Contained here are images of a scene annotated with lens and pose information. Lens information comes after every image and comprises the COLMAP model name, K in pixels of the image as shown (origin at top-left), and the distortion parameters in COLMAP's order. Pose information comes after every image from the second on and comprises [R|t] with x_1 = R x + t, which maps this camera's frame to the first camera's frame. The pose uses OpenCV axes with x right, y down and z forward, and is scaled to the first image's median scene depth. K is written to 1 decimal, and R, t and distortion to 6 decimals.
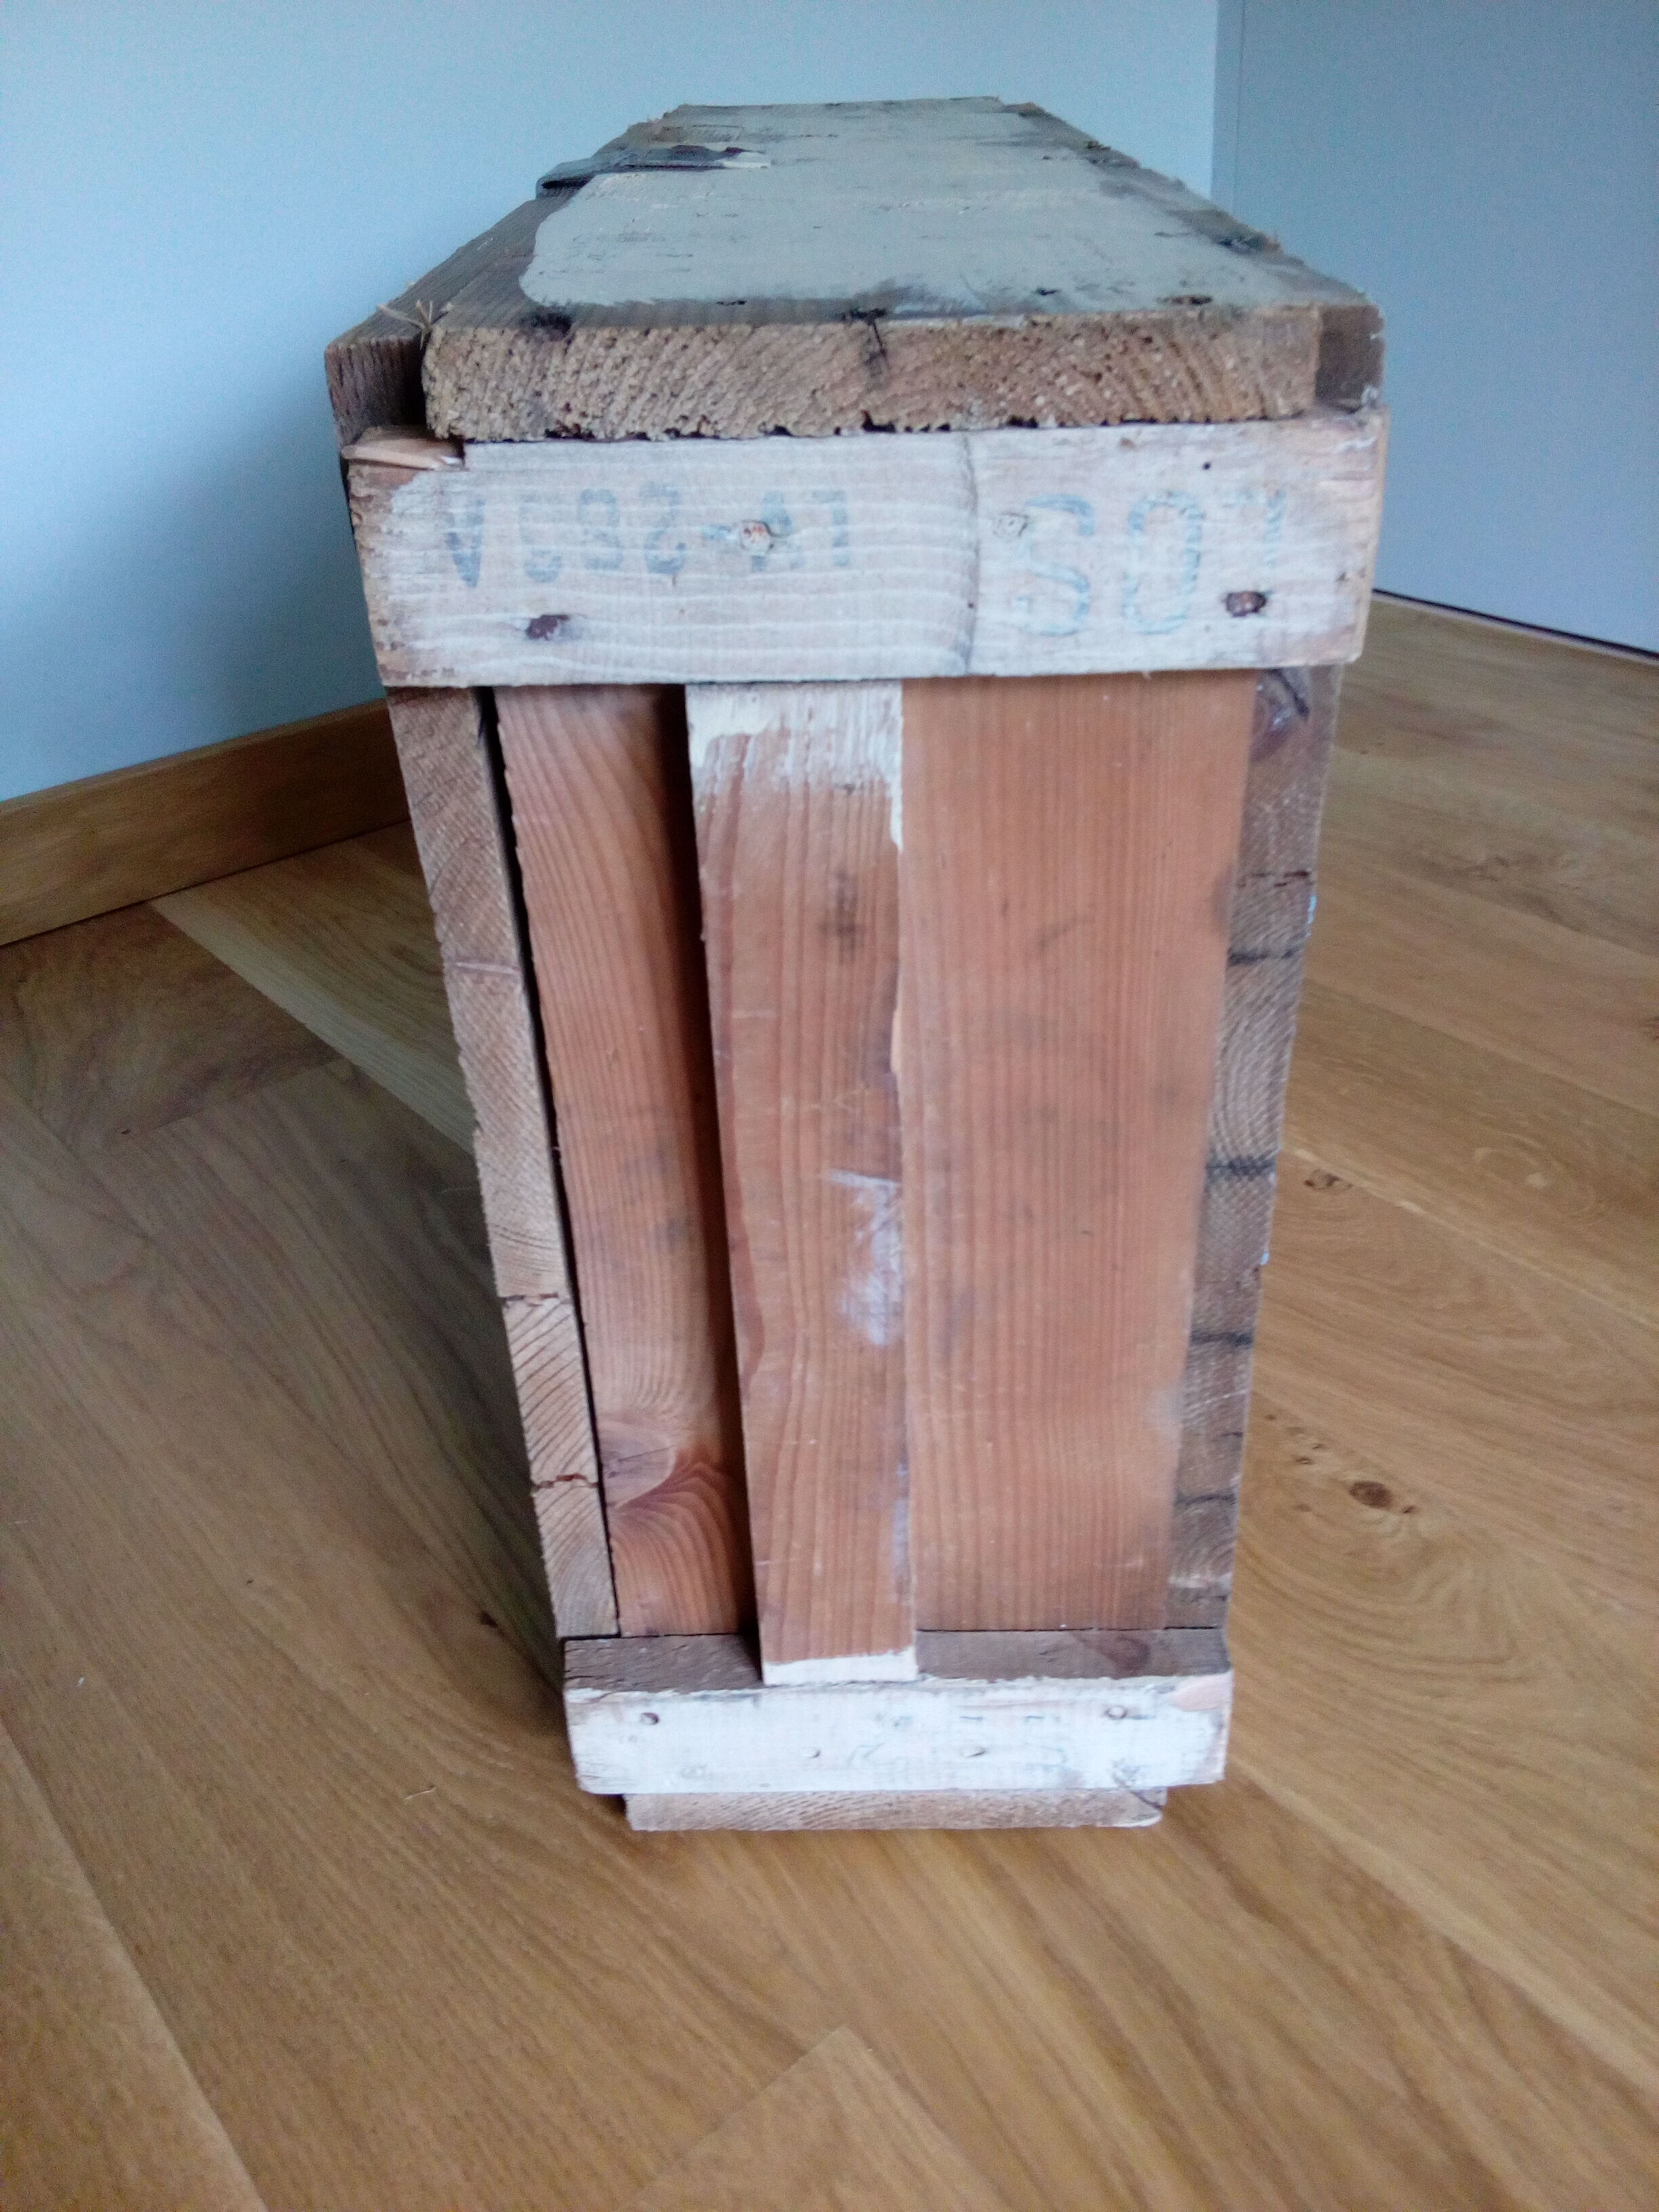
lens RADIAL K [[1745.7, 0, 815.7], [0, 1745.7, 1085.4], [0, 0, 1]] dist [0.046131, -0.100510]
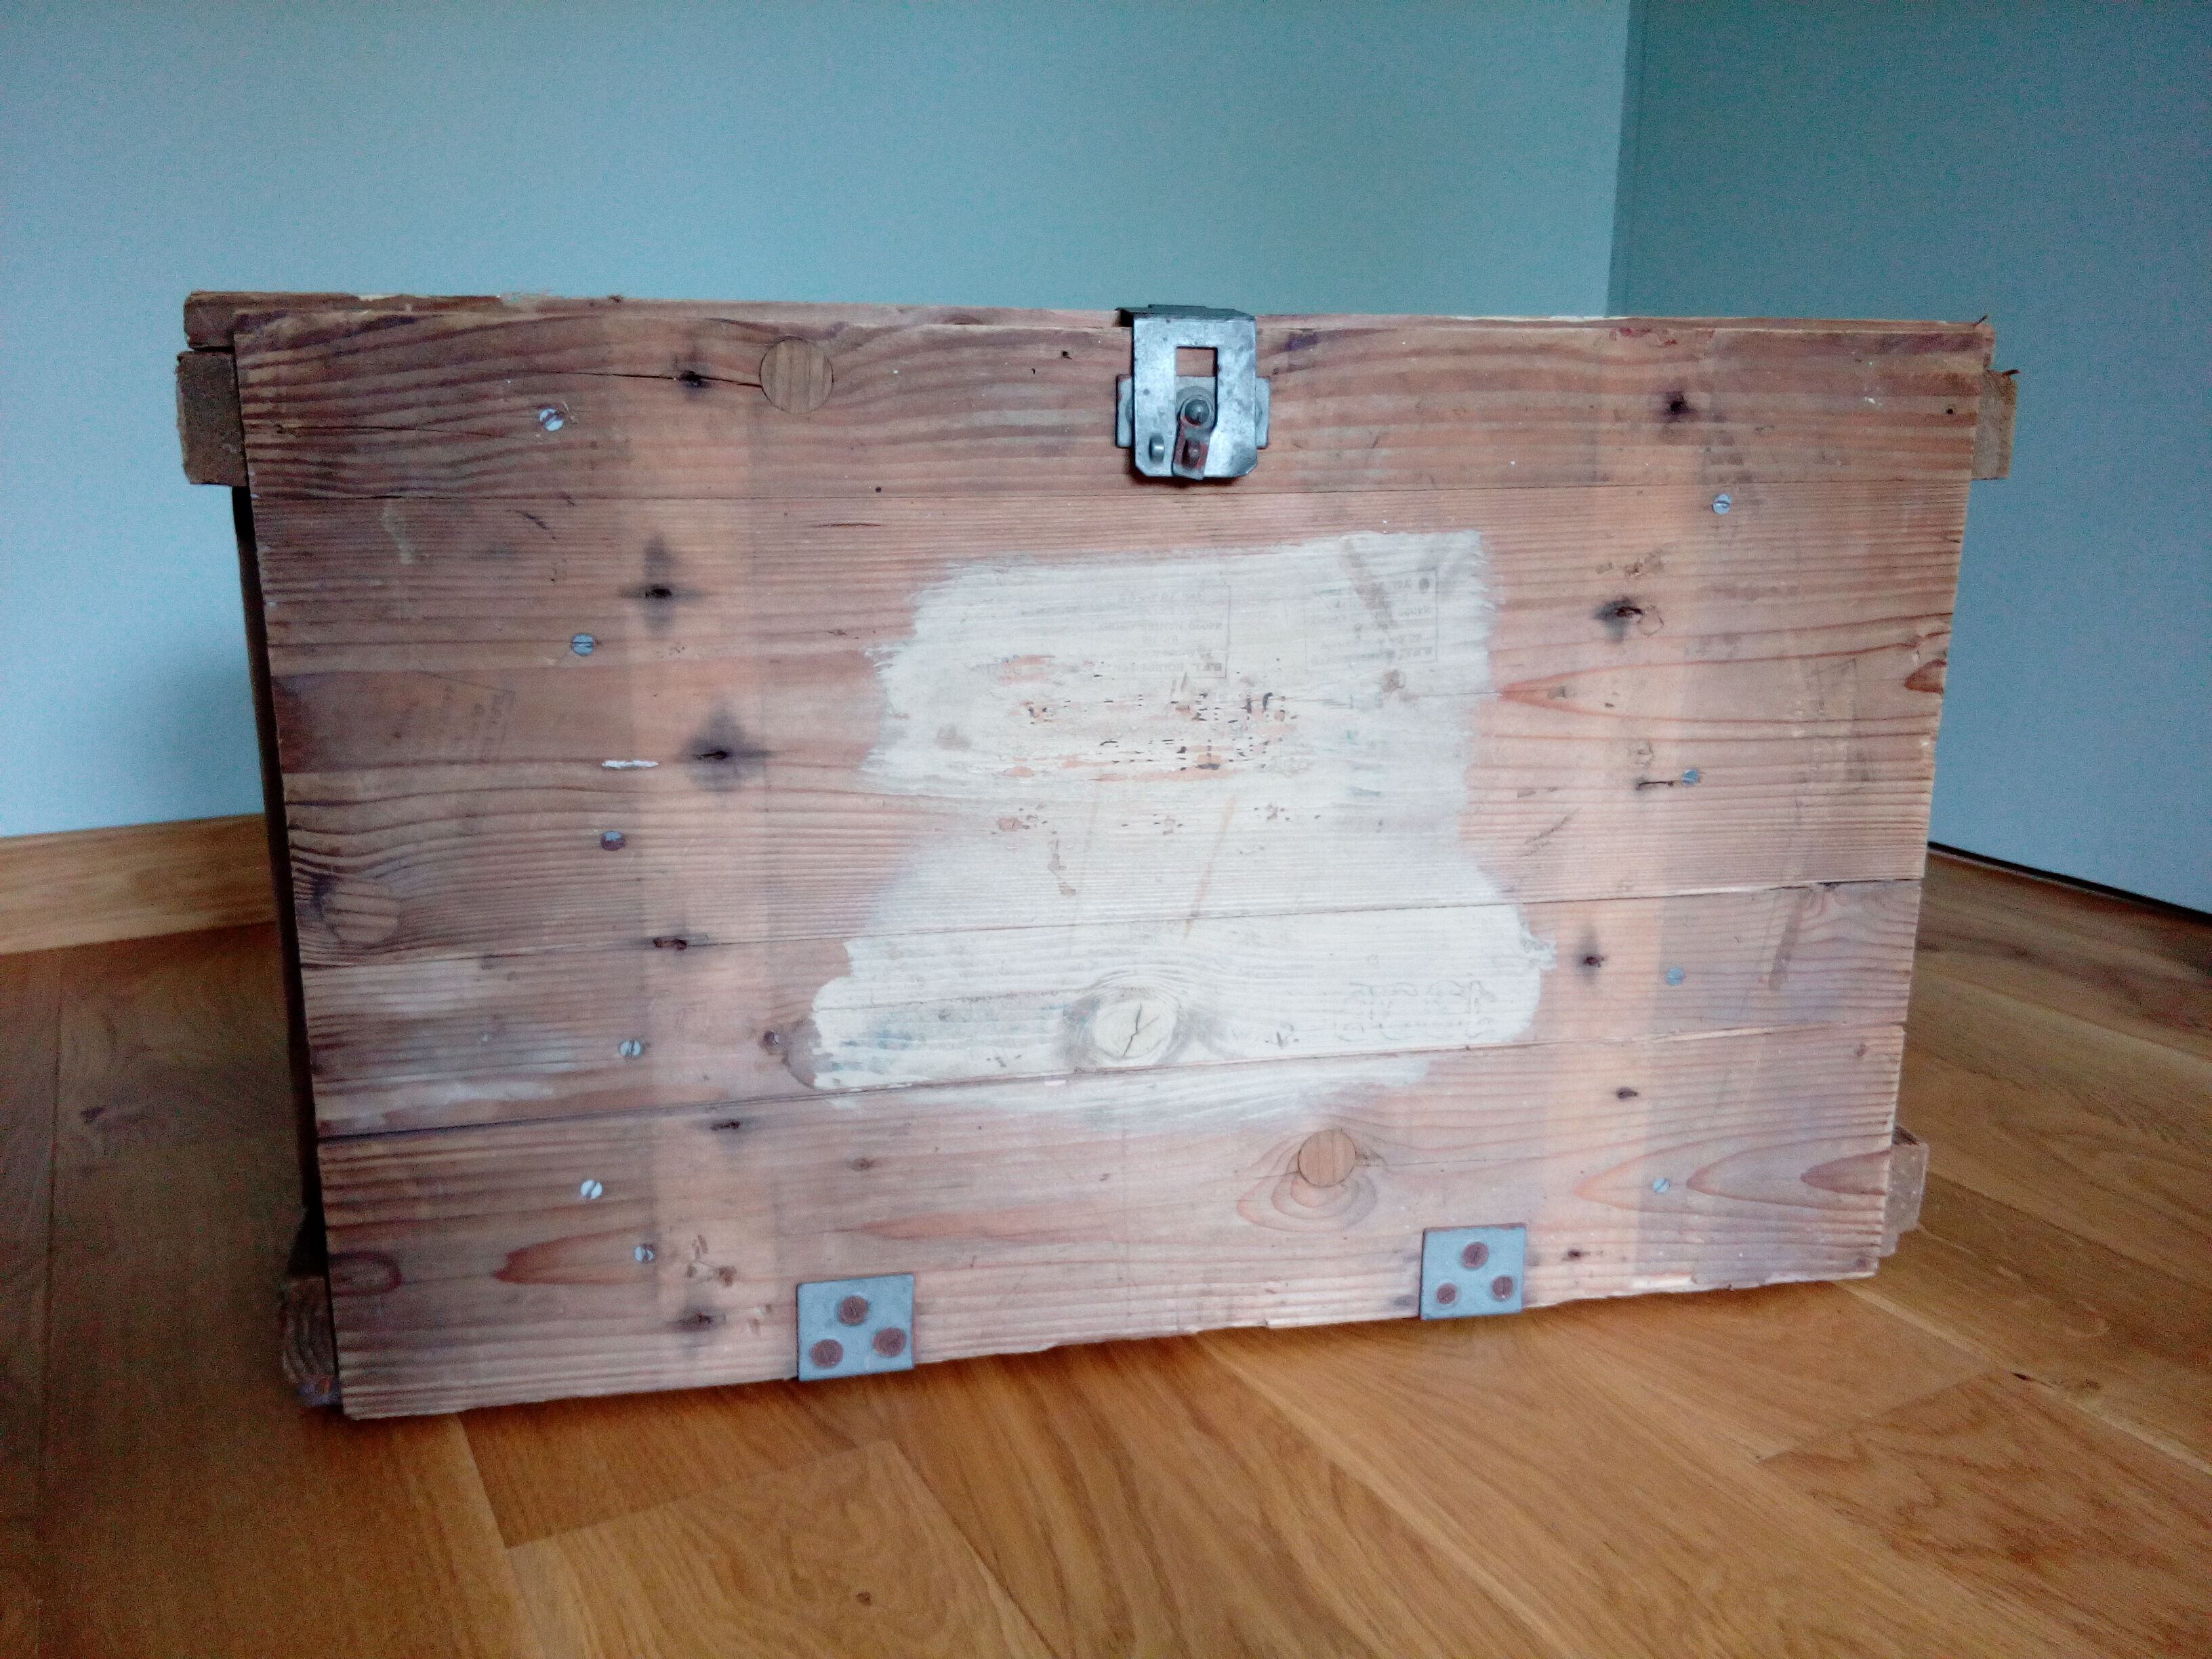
lens RADIAL K [[1745.7, 0, 1106.2], [0, 1745.7, 848.5], [0, 0, 1]] dist [0.046131, -0.100510]
pose [[0.981179, 0.106752, -0.160910, 0.319833], [-0.148539, 0.949701, -0.275687, 0.392061], [0.123387, 0.294400, 0.947684, -0.402957]]
